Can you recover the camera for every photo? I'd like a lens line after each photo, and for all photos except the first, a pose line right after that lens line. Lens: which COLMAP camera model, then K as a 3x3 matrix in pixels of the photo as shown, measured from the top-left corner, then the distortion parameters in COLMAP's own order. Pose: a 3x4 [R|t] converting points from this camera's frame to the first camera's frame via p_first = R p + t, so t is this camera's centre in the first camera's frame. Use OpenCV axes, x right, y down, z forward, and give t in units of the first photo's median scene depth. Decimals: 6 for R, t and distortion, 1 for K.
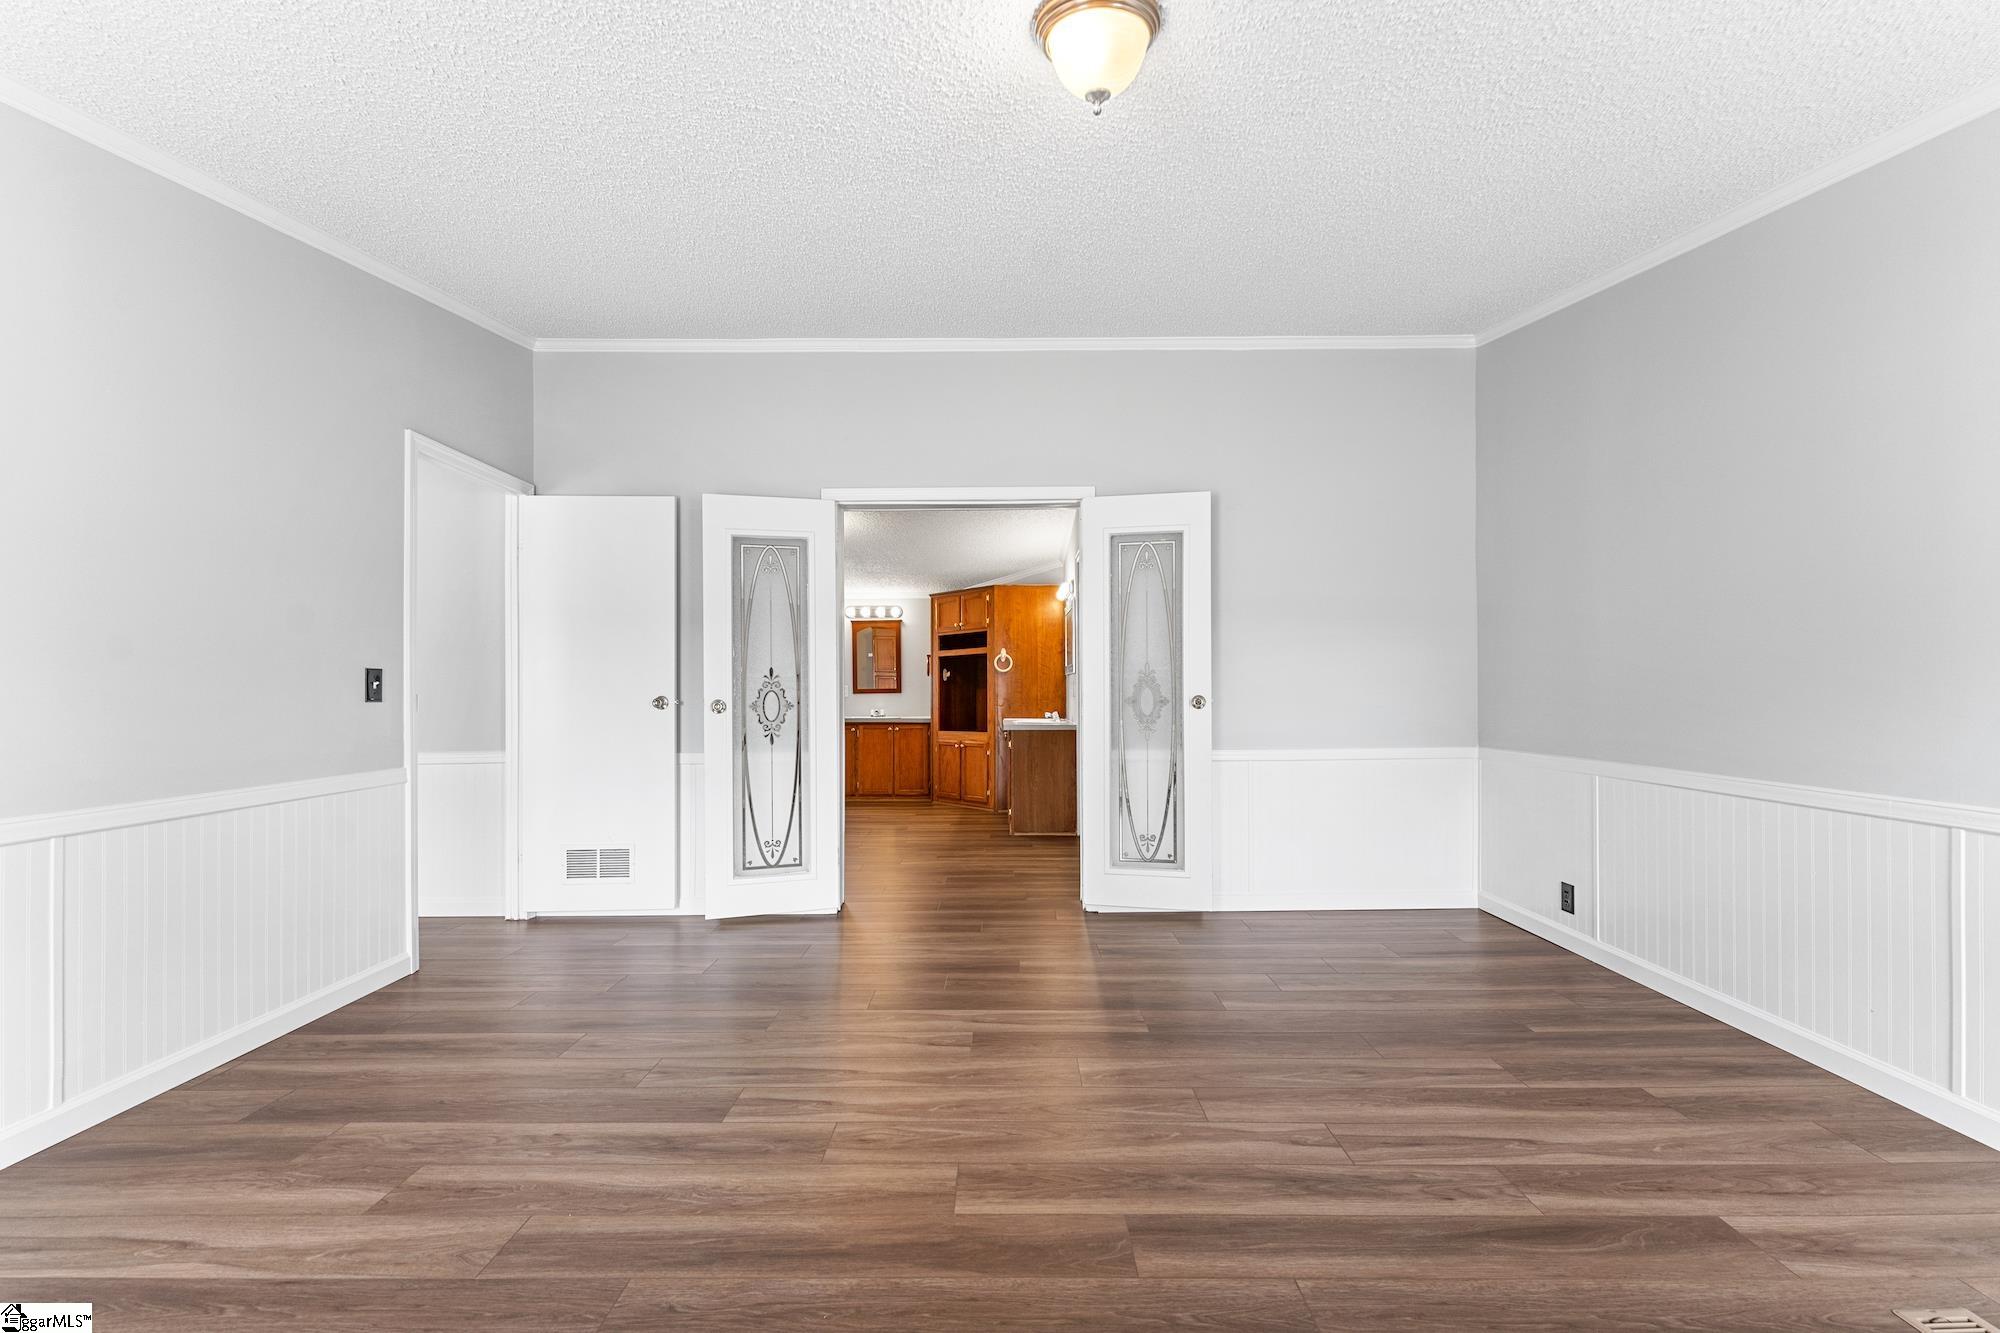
lens RADIAL K [[804.4, 0, 1001.2], [0, 804.4, 681.4], [0, 0, 1]] dist [-0.000231, 0.000262]
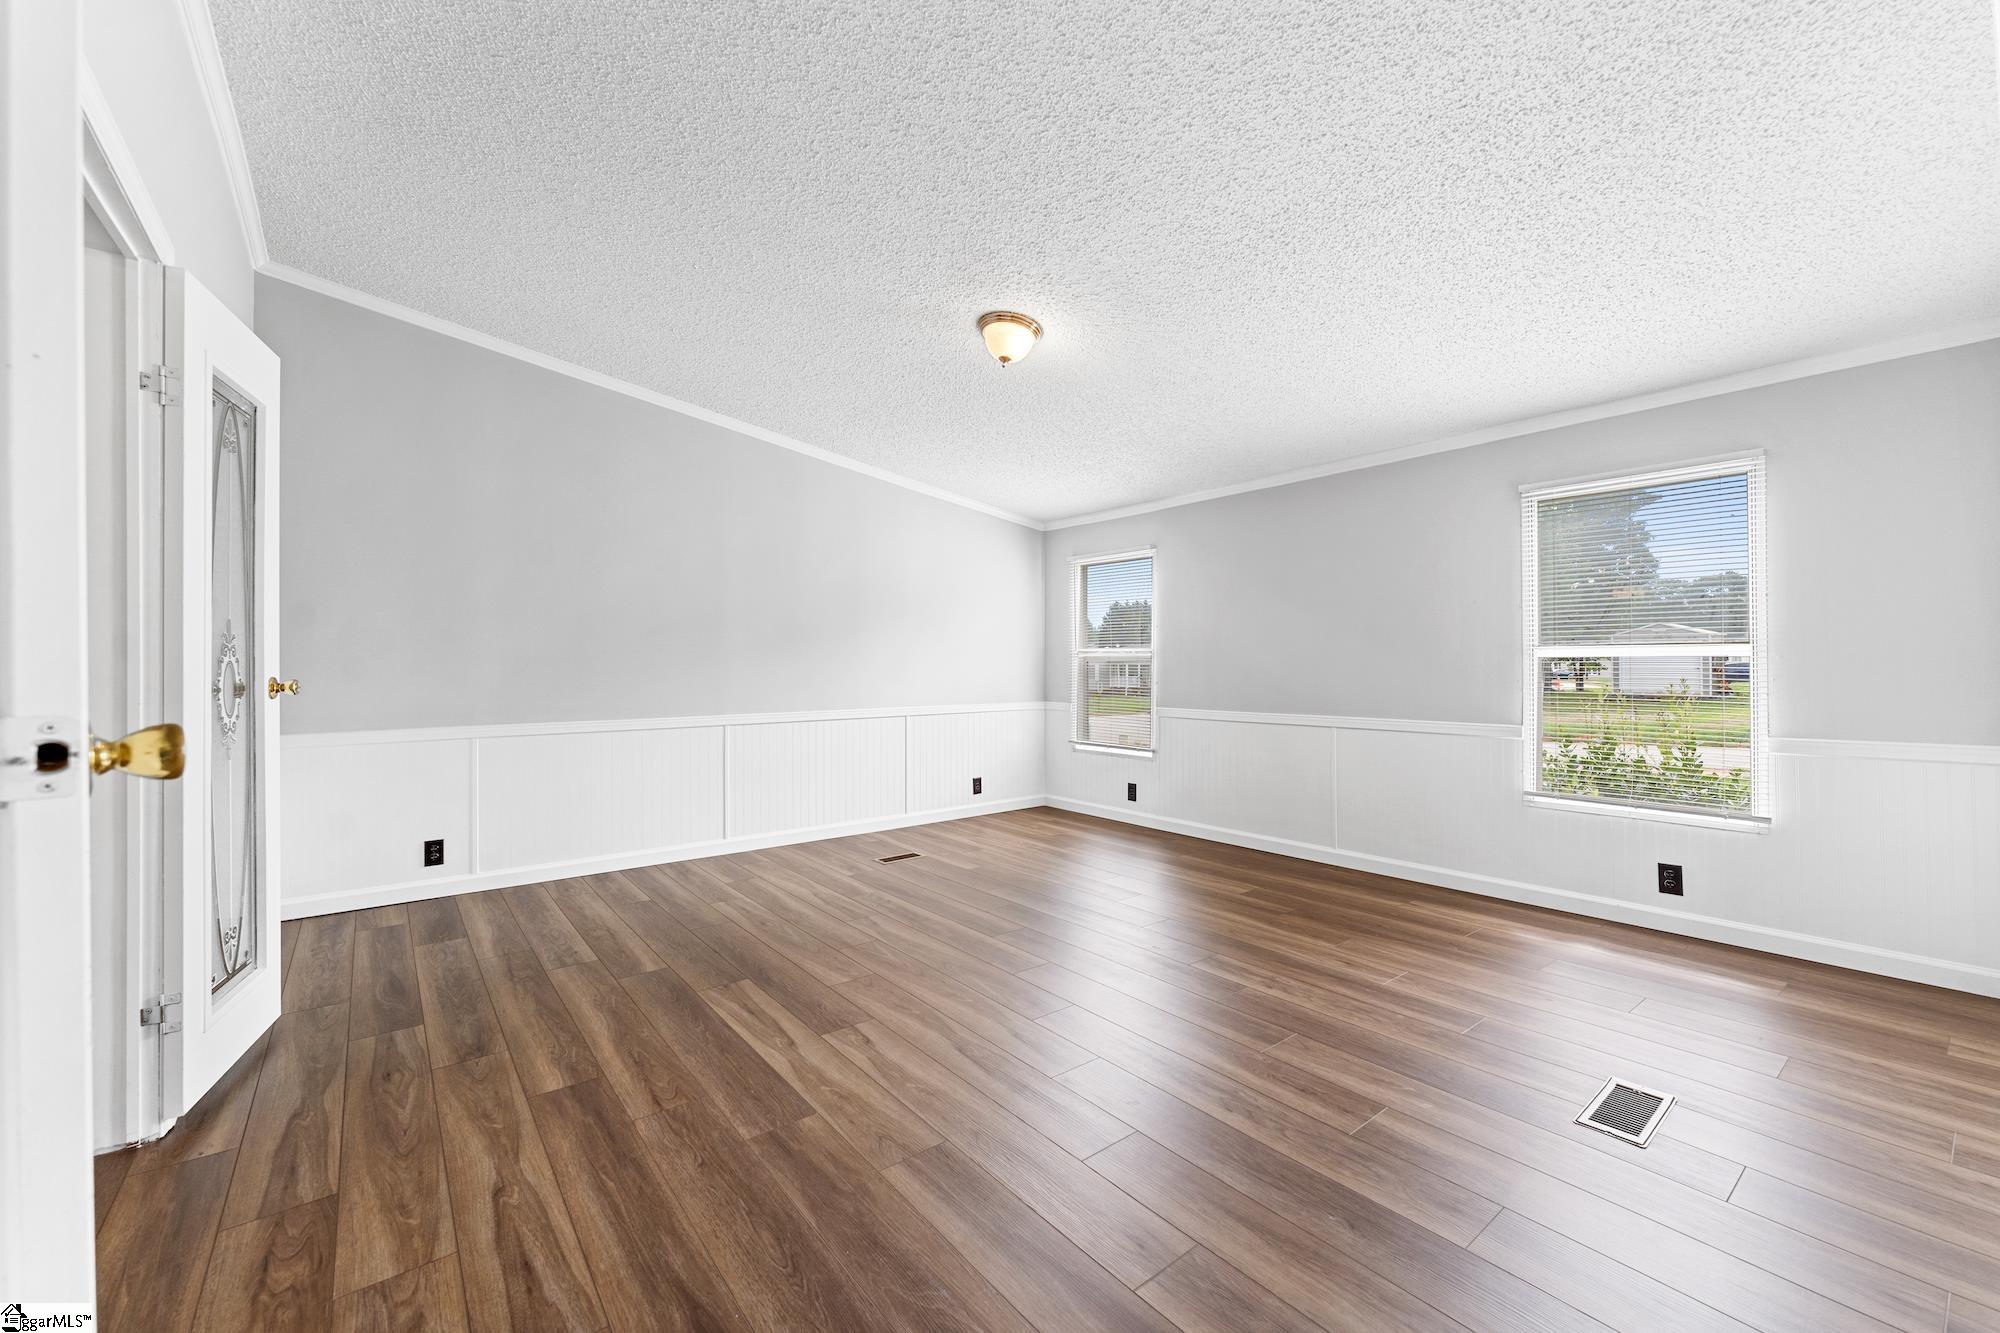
lens RADIAL K [[804.4, 0, 994.4], [0, 804.4, 667.4], [0, 0, 1]] dist [-0.000231, 0.000262]
pose [[-0.618454, 0.006594, 0.785793, -0.865847], [0.000126, 0.999966, -0.008291, 0.020485], [-0.785821, -0.005029, -0.618434, 1.381034]]
